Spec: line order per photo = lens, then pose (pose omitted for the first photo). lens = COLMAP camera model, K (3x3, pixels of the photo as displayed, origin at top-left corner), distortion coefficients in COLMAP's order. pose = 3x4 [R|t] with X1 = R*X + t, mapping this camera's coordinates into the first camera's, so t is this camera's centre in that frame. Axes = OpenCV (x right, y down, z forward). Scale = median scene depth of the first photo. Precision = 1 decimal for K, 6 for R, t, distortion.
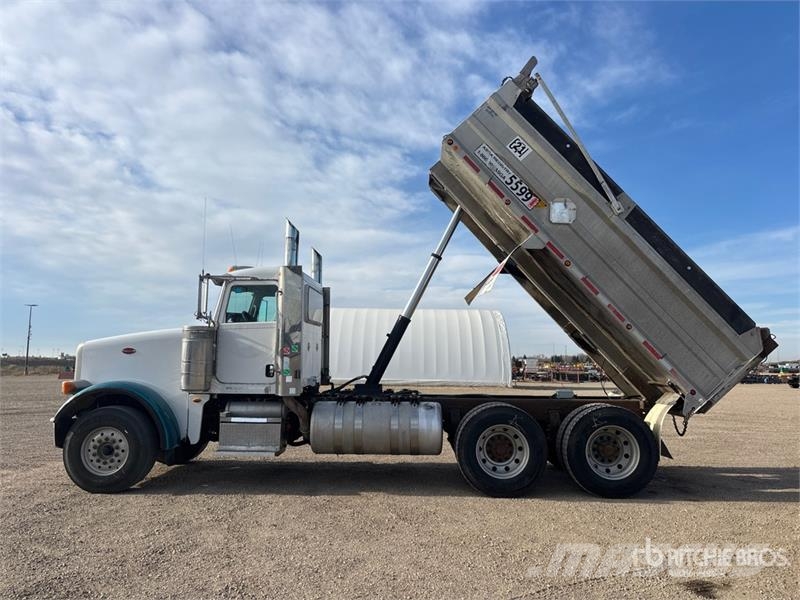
lens RADIAL K [[624.4, 0, 395.4], [0, 624.4, 276.3], [0, 0, 1]] dist [0.035509, -0.027825]
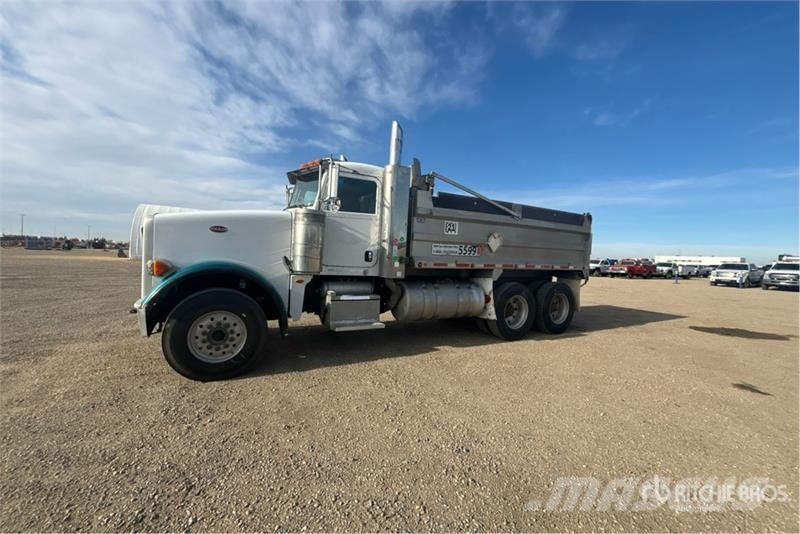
lens RADIAL K [[321.5, 0, 399.3], [0, 321.5, 265.5], [0, 0, 1]] dist [0.007387, -0.000336]
pose [[0.848162, 0.015394, 0.529514, -0.475301], [-0.111529, 0.982362, 0.150086, 0.073339], [-0.517864, -0.186353, 0.834919, 0.476347]]
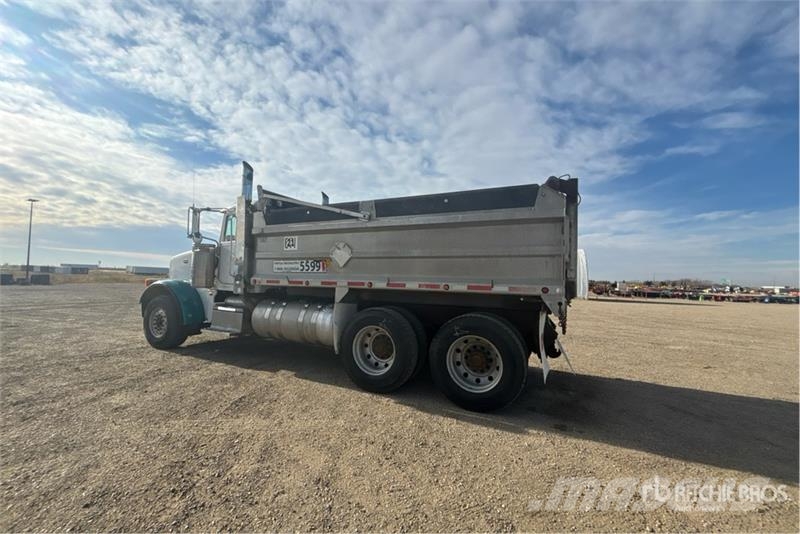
lens RADIAL K [[339.3, 0, 397.0], [0, 339.3, 267.7], [0, 0, 1]] dist [0.004673, 0.000050]
pose [[0.918736, 0.007551, -0.394799, 0.411721], [0.030650, 0.995437, 0.090365, 0.078742], [0.393680, -0.095122, 0.914313, 0.460798]]
